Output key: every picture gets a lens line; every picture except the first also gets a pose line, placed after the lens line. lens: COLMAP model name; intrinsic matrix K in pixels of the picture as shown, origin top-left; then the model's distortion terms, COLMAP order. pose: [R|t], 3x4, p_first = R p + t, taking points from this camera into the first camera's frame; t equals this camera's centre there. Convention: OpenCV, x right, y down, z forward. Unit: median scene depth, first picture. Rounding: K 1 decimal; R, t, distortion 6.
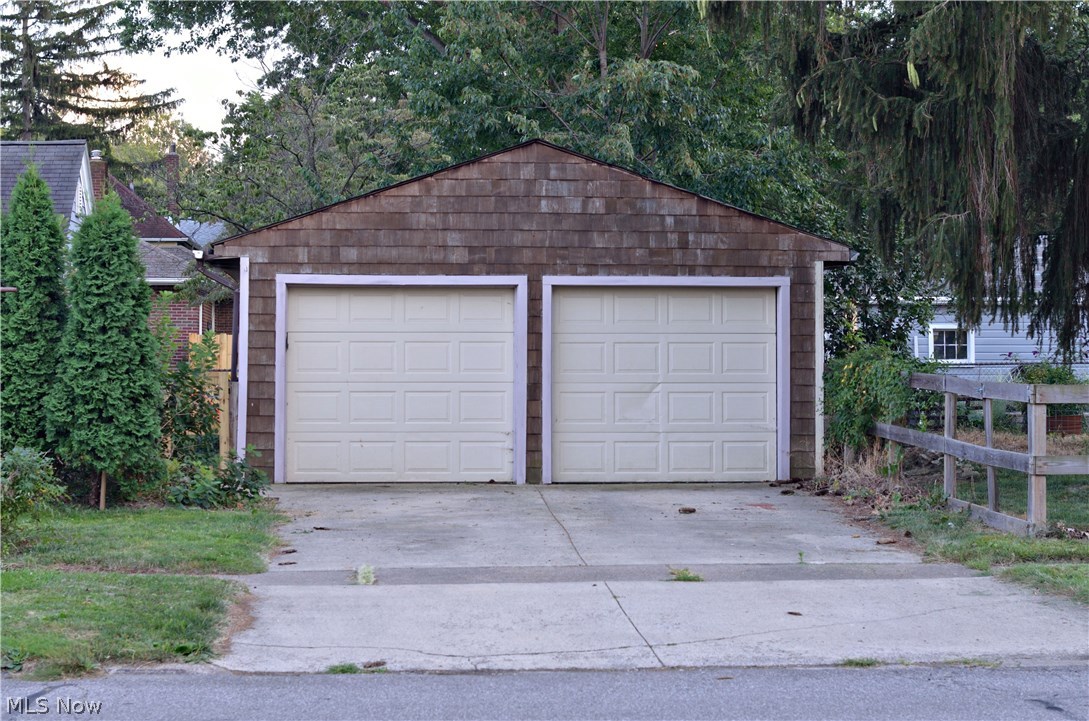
lens RADIAL K [[2451.9, 0, 544.6], [0, 2451.9, 361.4], [0, 0, 1]] dist [-0.111981, 0.000000]
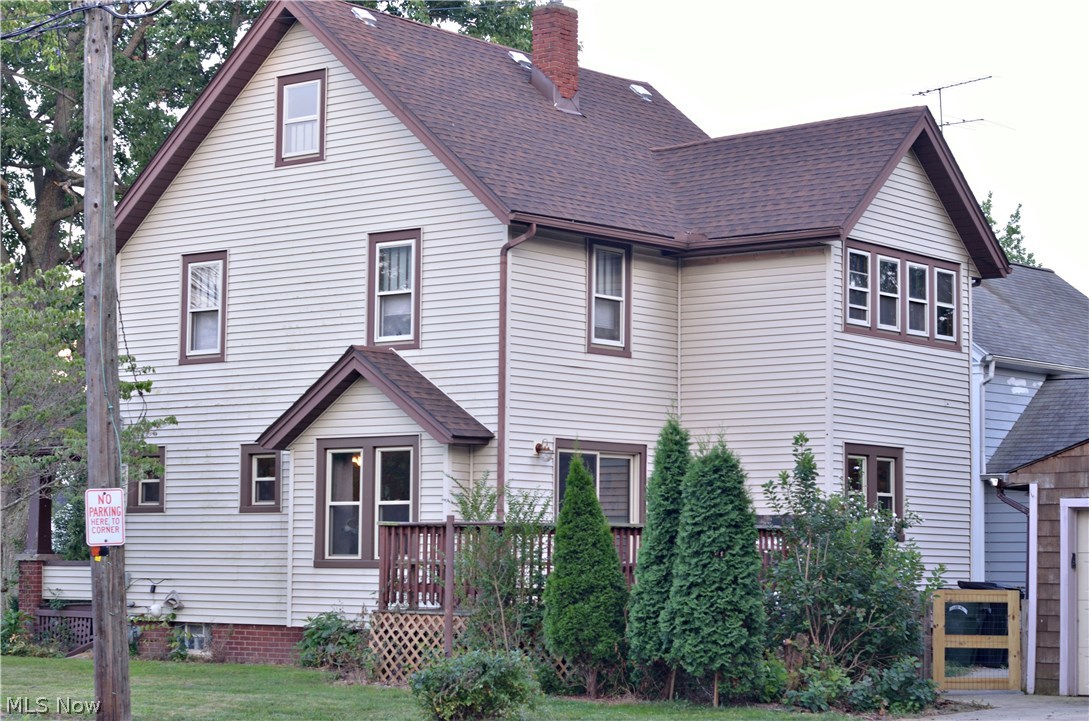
lens RADIAL K [[2451.9, 0, 544.4], [0, 2451.9, 360.6], [0, 0, 1]] dist [-0.111981, 0.000000]
pose [[0.735628, -0.058129, -0.674887, 0.568270], [-0.002591, 0.996063, -0.088616, -0.000885], [0.677381, 0.066936, 0.732581, 0.078634]]
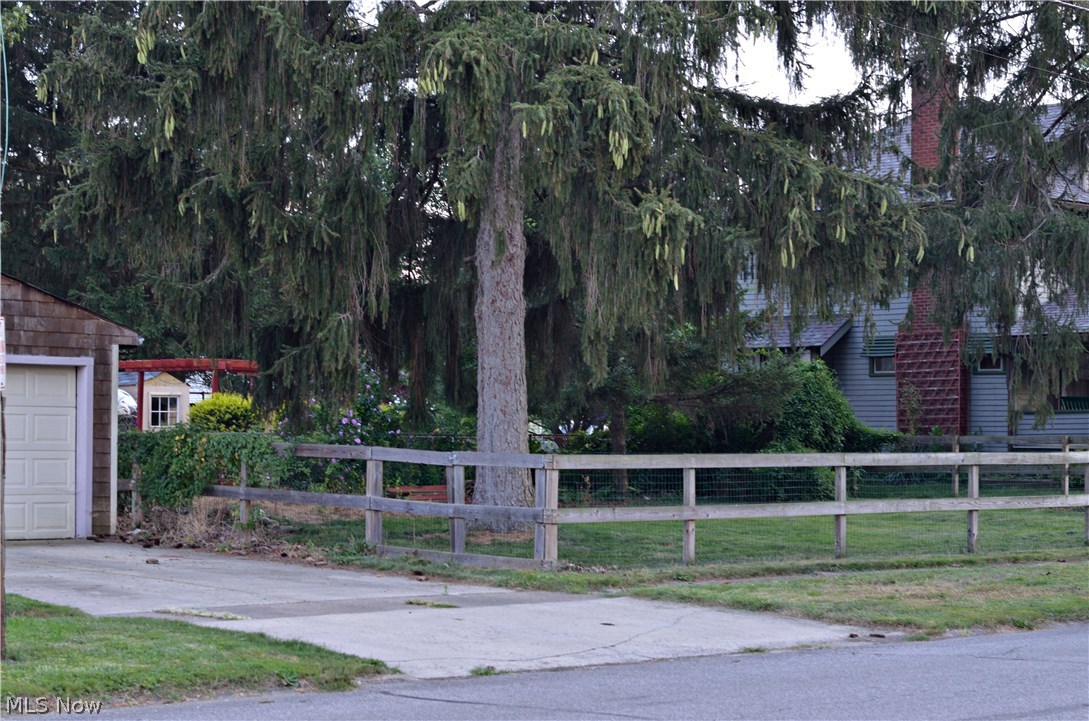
lens RADIAL K [[2451.9, 0, 544.1], [0, 2451.9, 361.0], [0, 0, 1]] dist [-0.111981, 0.000000]
pose [[0.806540, 0.028069, 0.590512, -0.383022], [-0.010912, 0.999409, -0.032601, 0.001620], [-0.591078, 0.019850, 0.806370, -0.035743]]
